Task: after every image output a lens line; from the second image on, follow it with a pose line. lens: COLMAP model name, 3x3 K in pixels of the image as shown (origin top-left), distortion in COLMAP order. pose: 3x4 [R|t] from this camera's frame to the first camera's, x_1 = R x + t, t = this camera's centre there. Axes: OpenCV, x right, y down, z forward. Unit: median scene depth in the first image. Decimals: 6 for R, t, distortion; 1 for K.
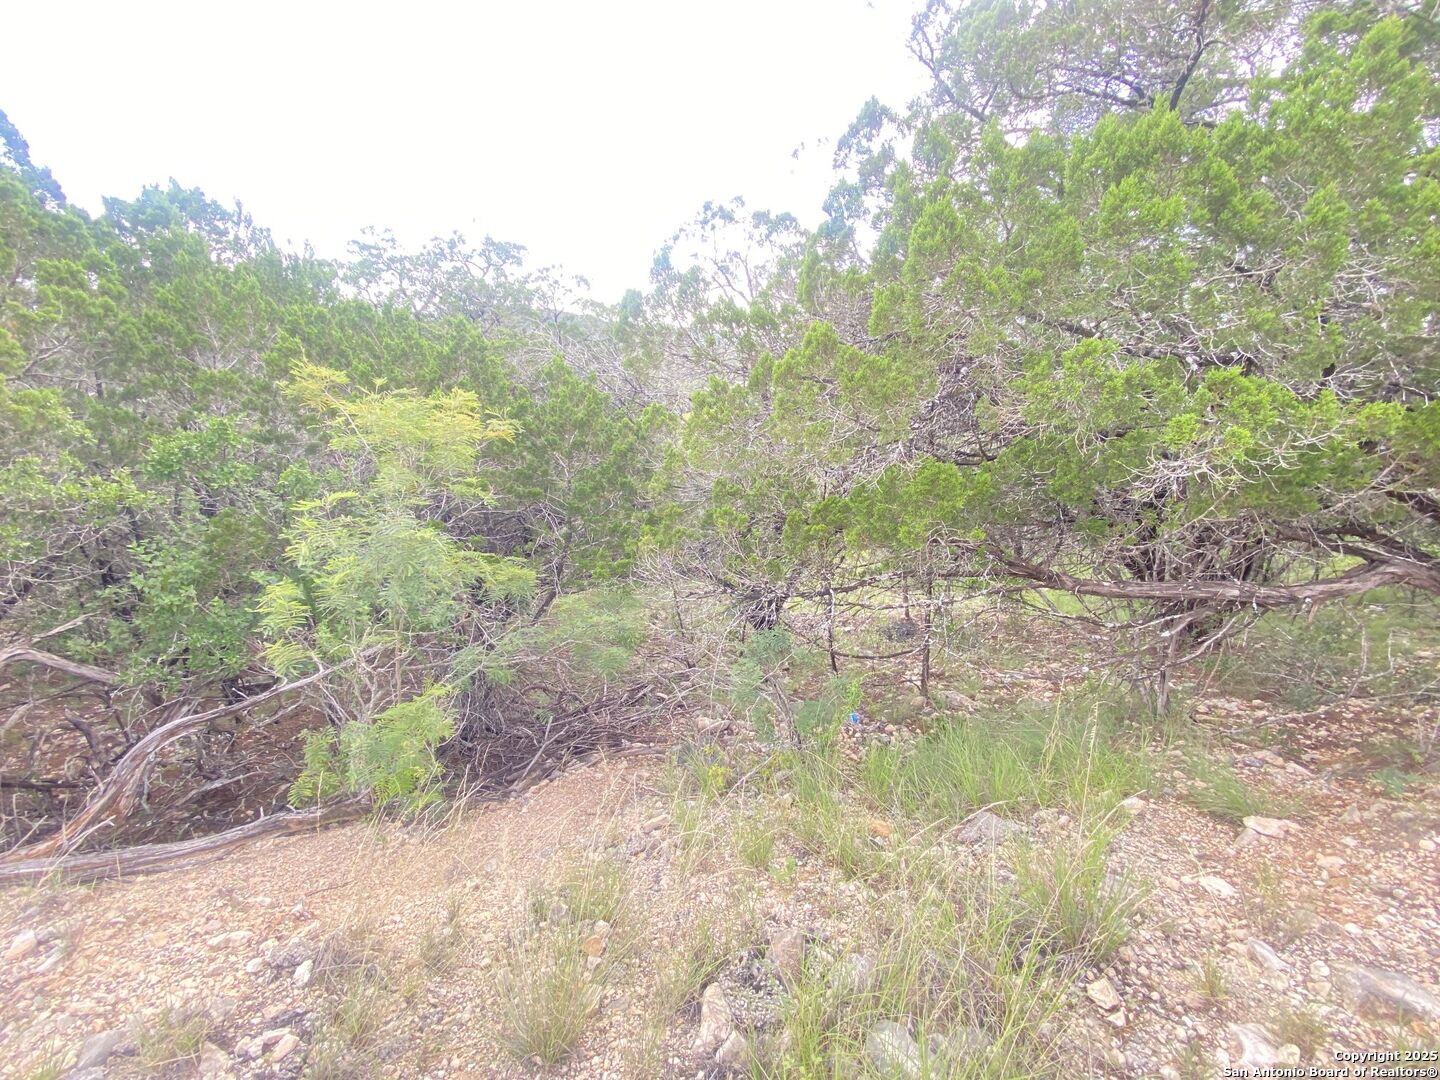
lens RADIAL K [[571.3, 0, 714.4], [0, 571.3, 532.4], [0, 0, 1]] dist [0.001028, -0.012209]
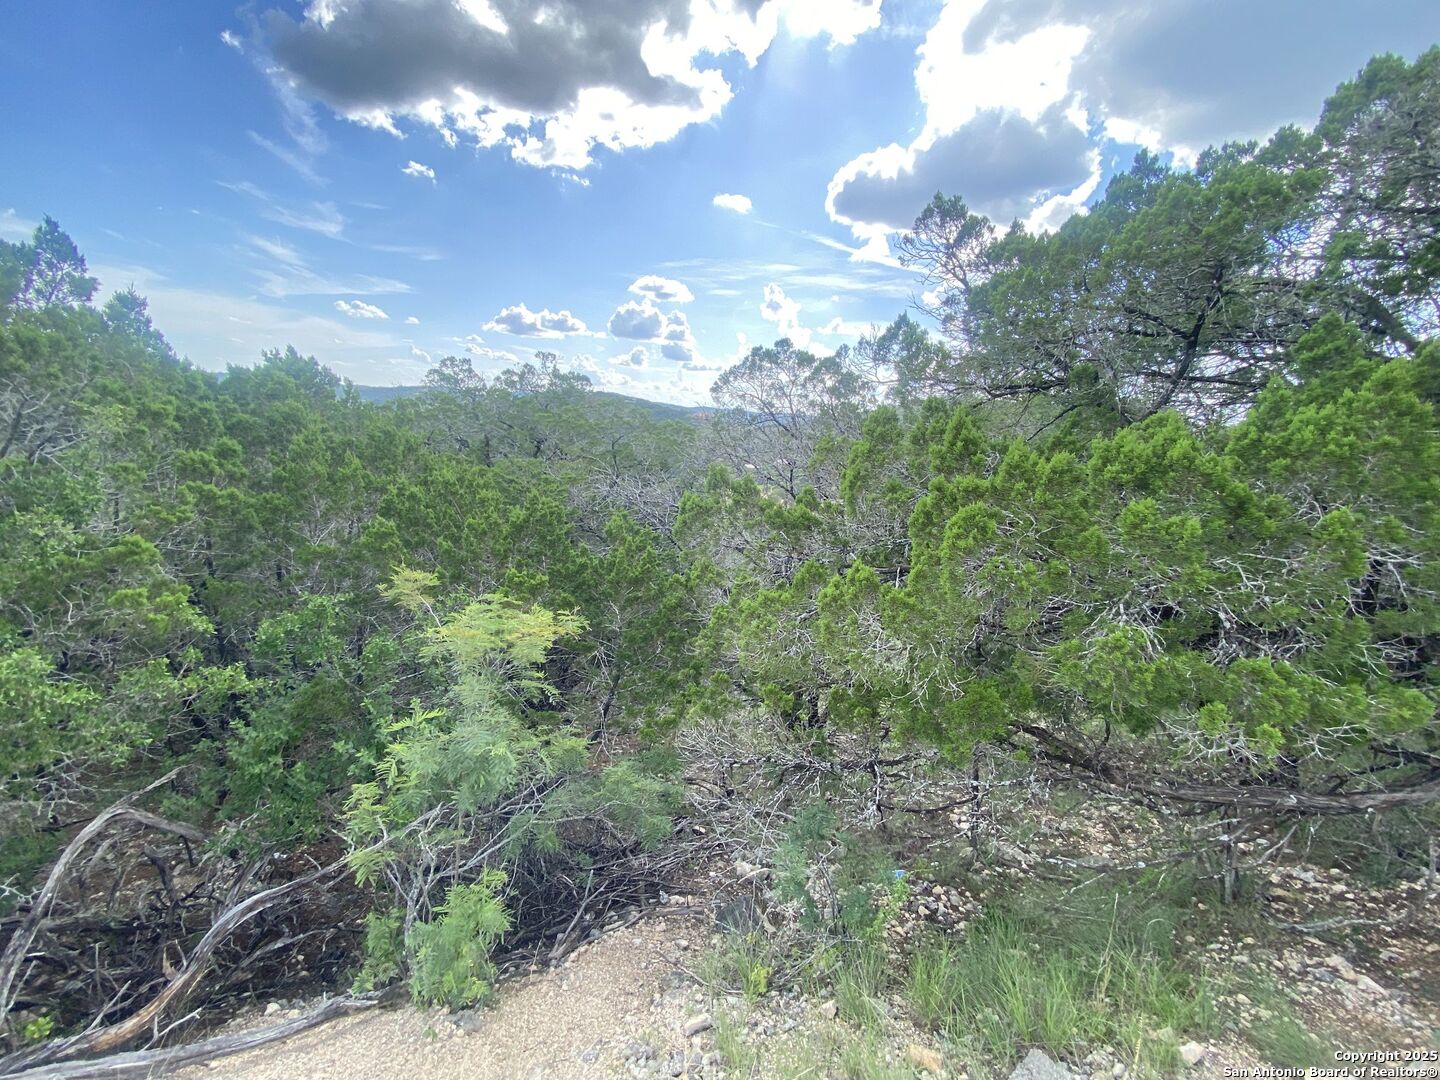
lens RADIAL K [[571.3, 0, 716.5], [0, 571.3, 534.2], [0, 0, 1]] dist [0.001028, -0.012209]
pose [[0.997595, 0.019383, -0.066540, -0.015164], [-0.027796, 0.991392, -0.127946, -0.169663], [0.063488, 0.129488, 0.989546, -0.067377]]
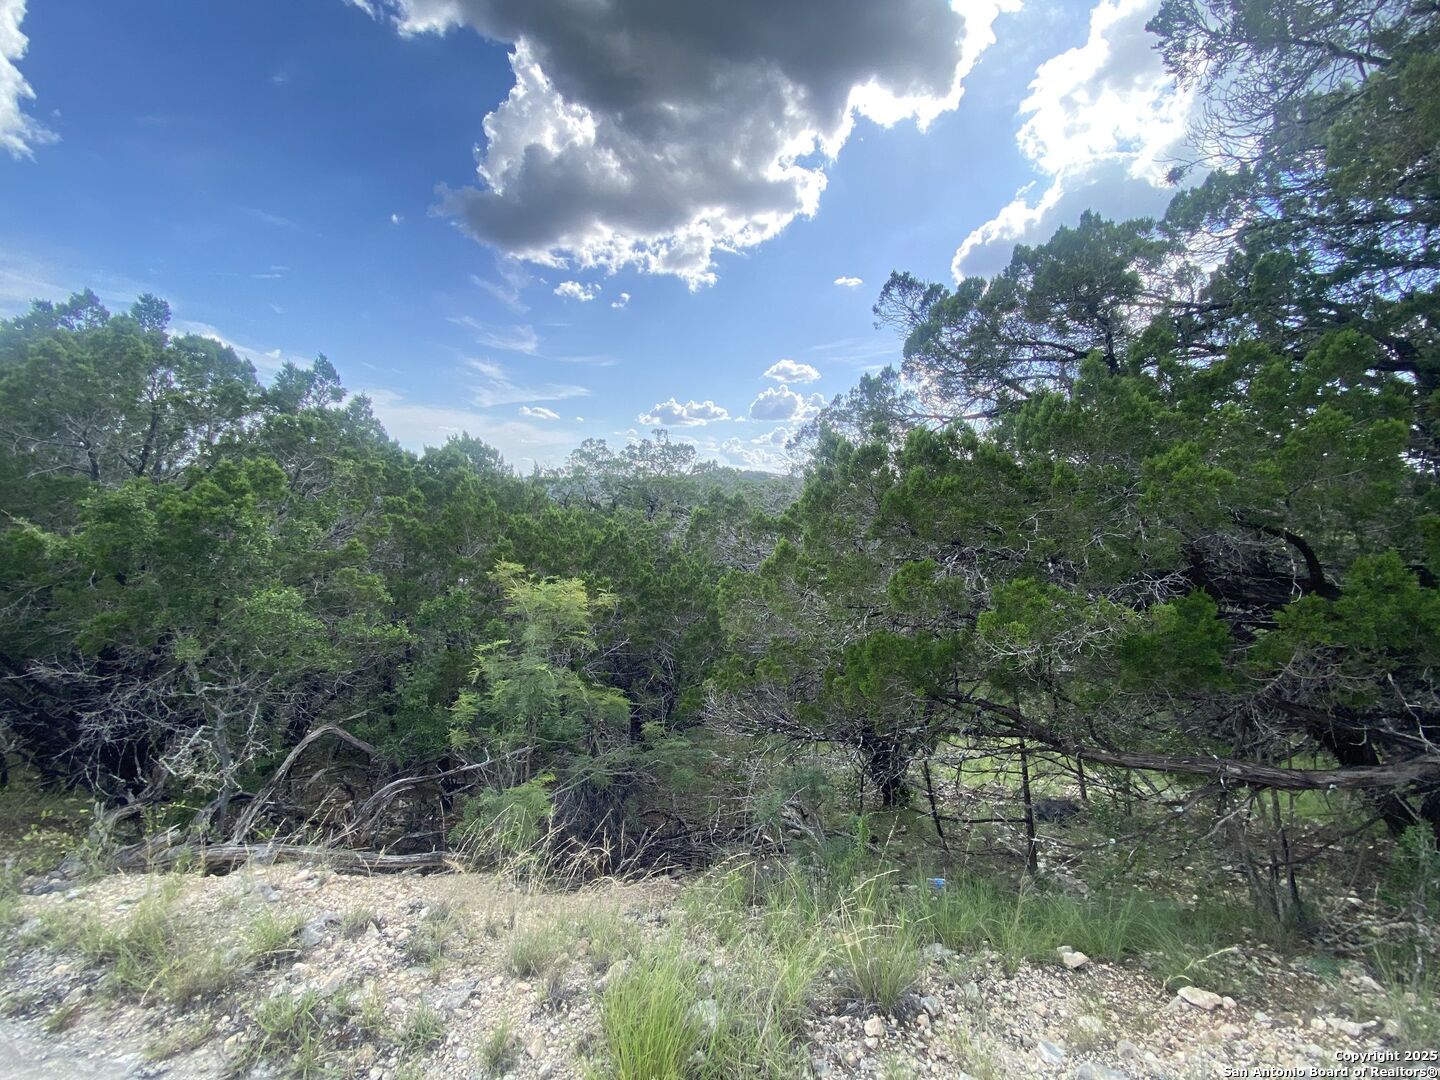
lens RADIAL K [[571.3, 0, 726.3], [0, 571.3, 543.1], [0, 0, 1]] dist [0.001028, -0.012209]
pose [[0.952066, -0.011700, -0.305668, 0.304448], [-0.062380, 0.970843, -0.231456, 0.000736], [0.299464, 0.239429, 0.923577, -0.268648]]
